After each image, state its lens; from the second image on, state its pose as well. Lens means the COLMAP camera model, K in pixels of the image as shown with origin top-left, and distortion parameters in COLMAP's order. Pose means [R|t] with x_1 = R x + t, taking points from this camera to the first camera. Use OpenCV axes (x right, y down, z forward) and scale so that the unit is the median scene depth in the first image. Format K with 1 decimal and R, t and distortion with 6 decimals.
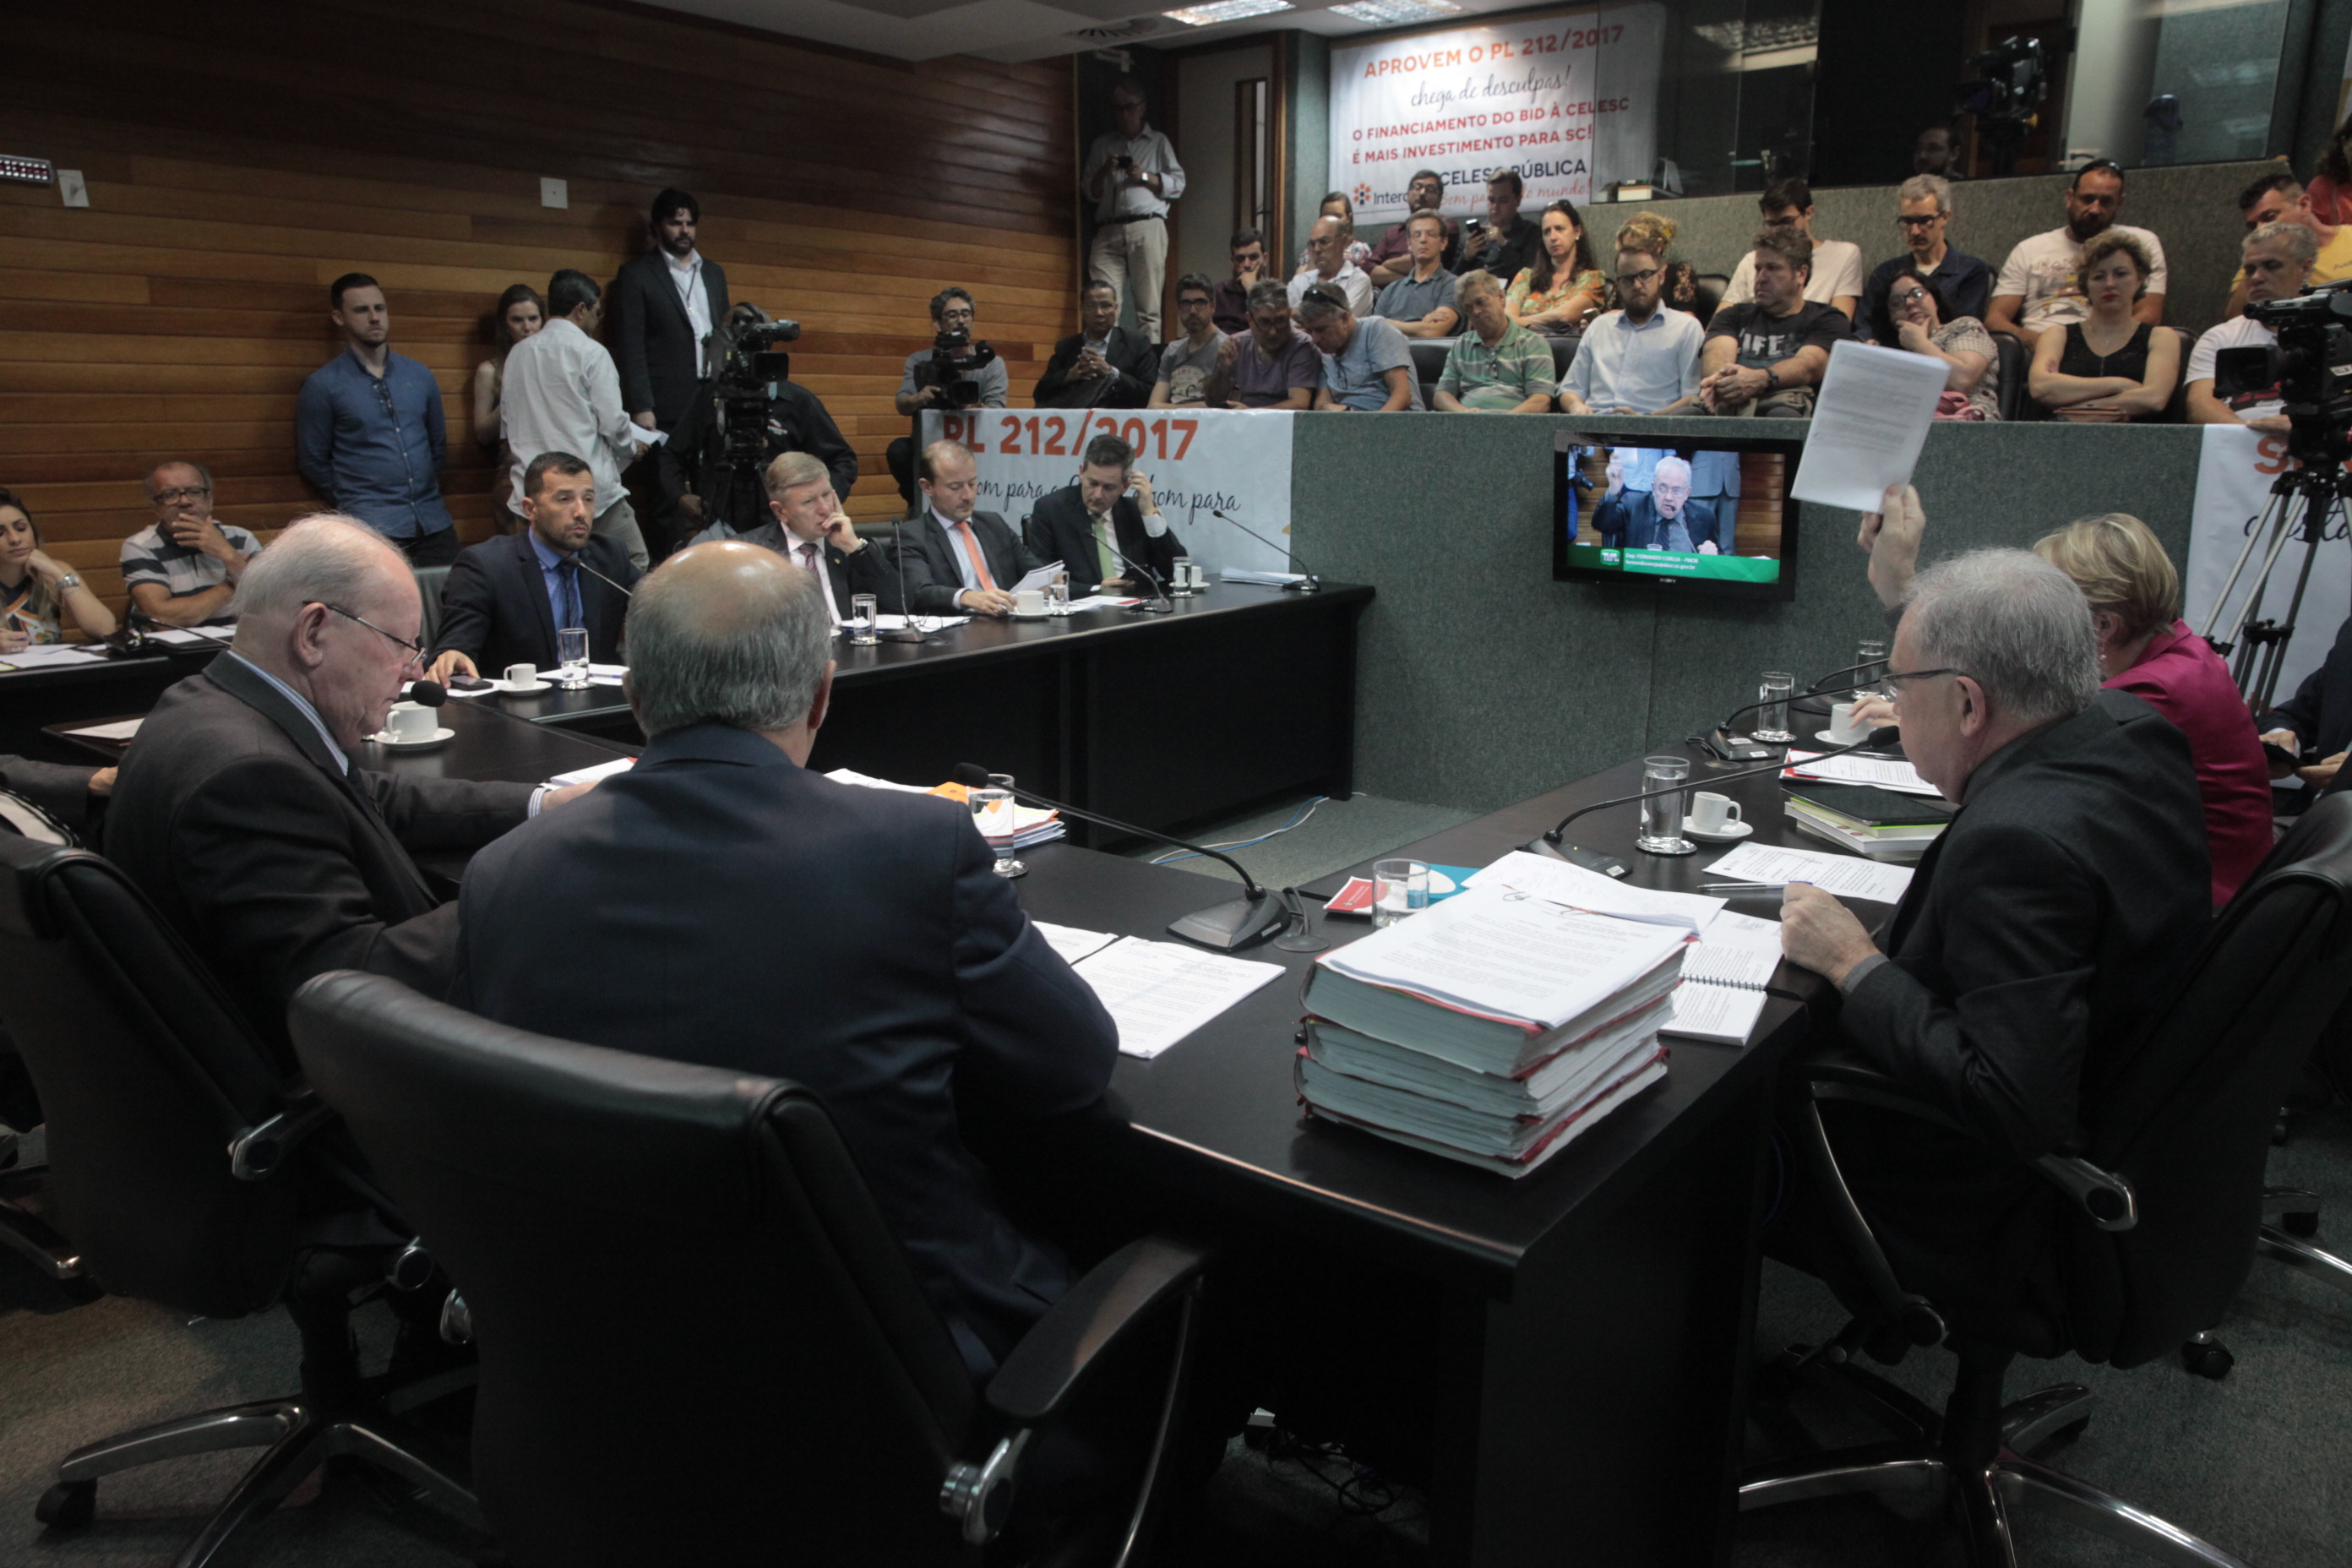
lens RADIAL K [[1615.0, 0, 1174.0], [0, 1615.0, 792.0], [0, 0, 1]] dist [-0.110597, 0.087725]
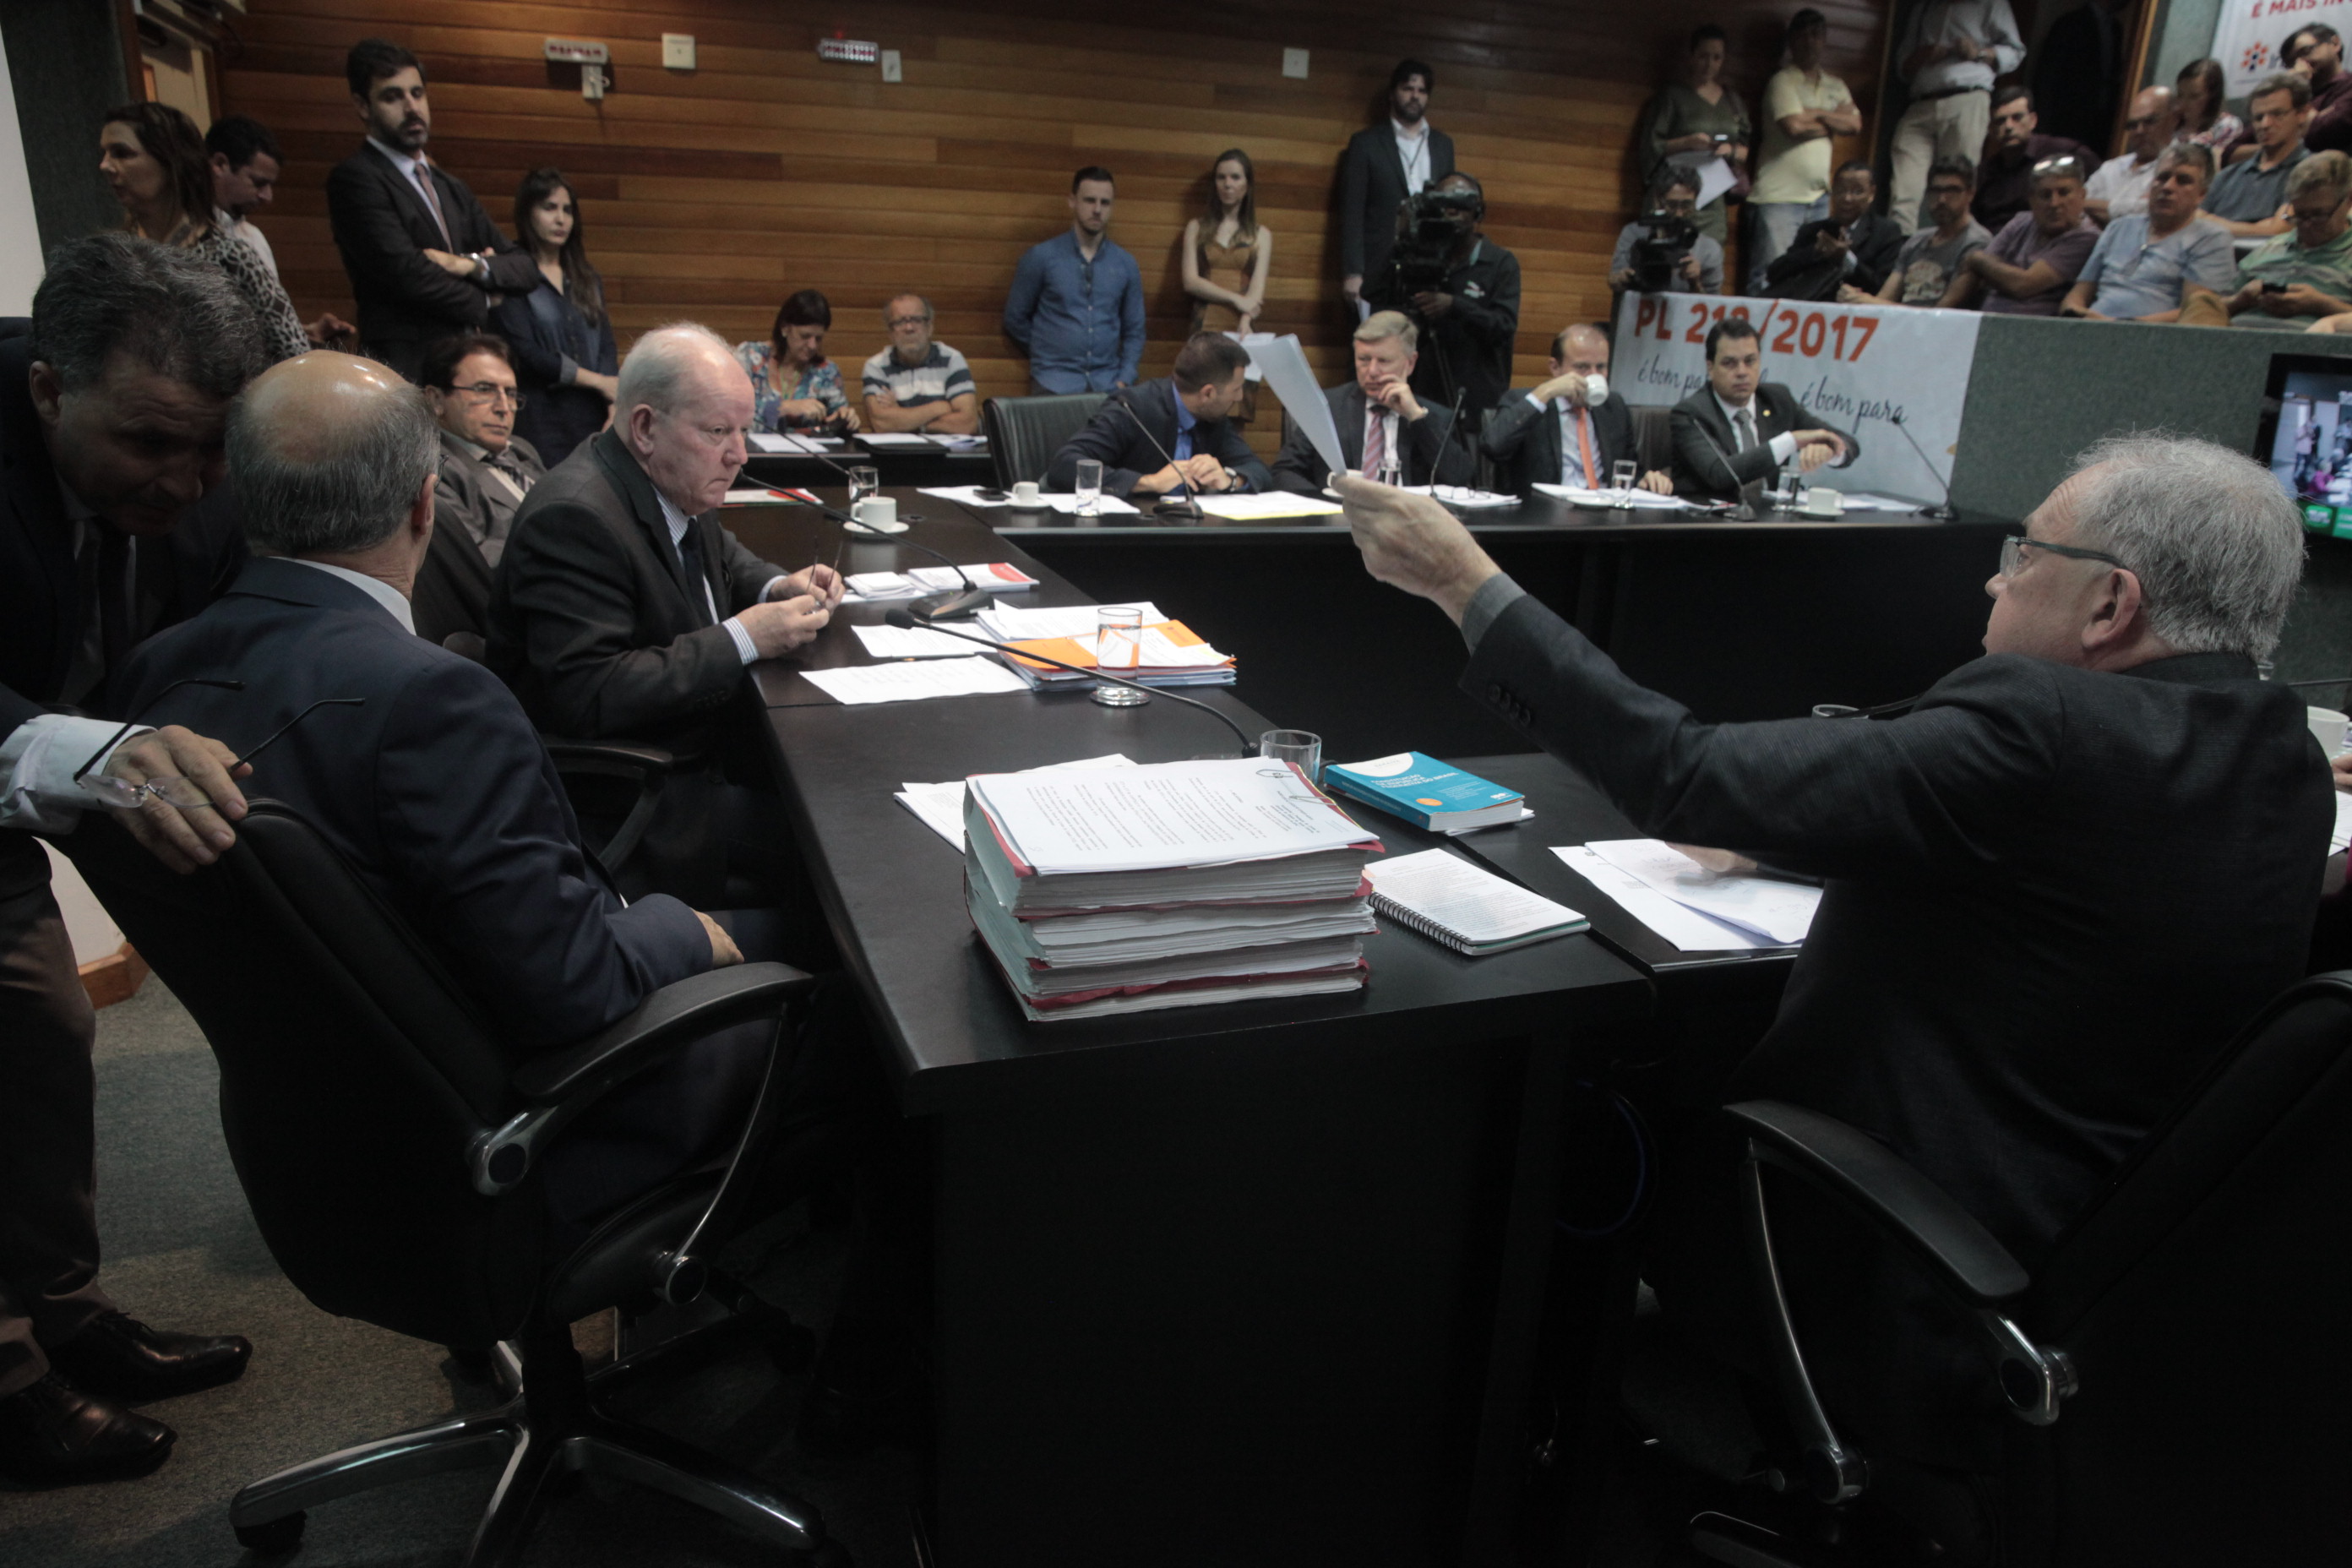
lens RADIAL K [[1604.3, 0, 1175.5], [0, 1604.3, 796.7], [0, 0, 1]] dist [-0.111232, 0.083686]
pose [[0.850238, 0.197592, -0.487906, 0.158975], [-0.162210, 0.980119, 0.114257, -0.005013], [0.500782, -0.018003, 0.865386, 0.039569]]
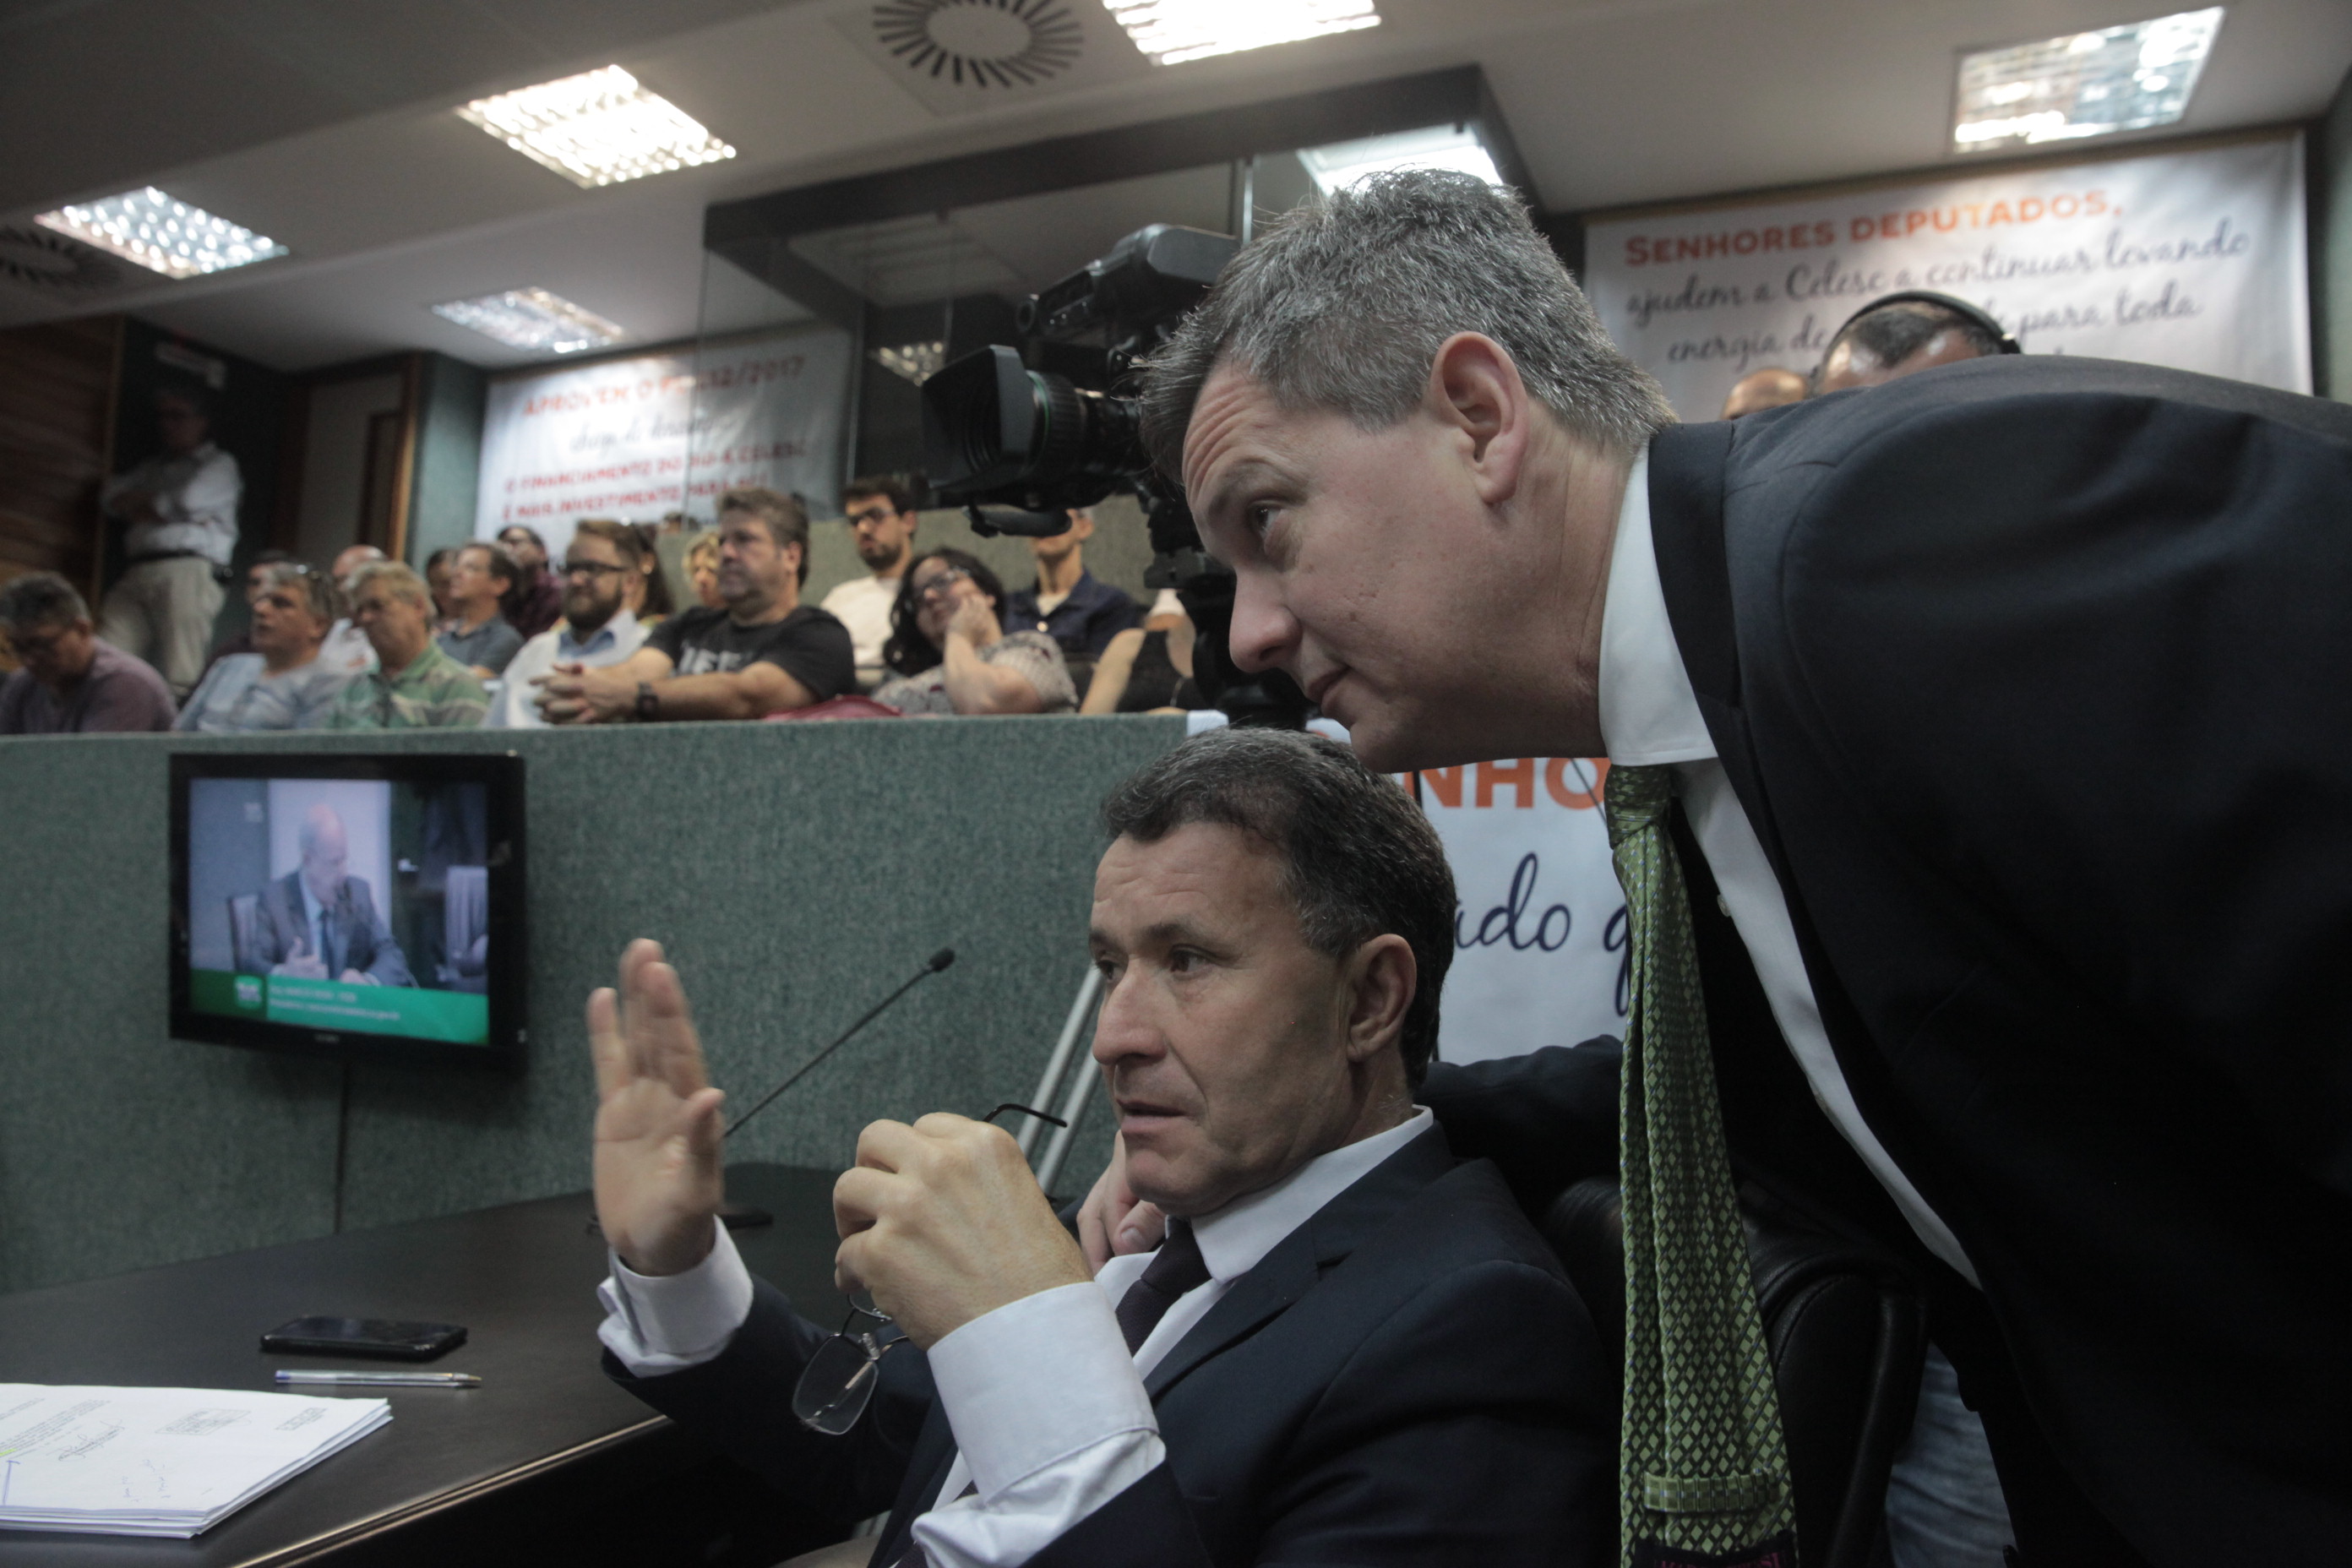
lens RADIAL K [[1604.3, 0, 1175.5], [0, 1604.3, 796.7], [0, 0, 1]] dist [-0.111232, 0.083686]
pose [[0.966421, 0.059092, 0.250077, 0.356381], [0.020895, 0.951906, -0.305676, -0.039657], [-0.256113, 0.300637, 0.918707, 0.369950]]
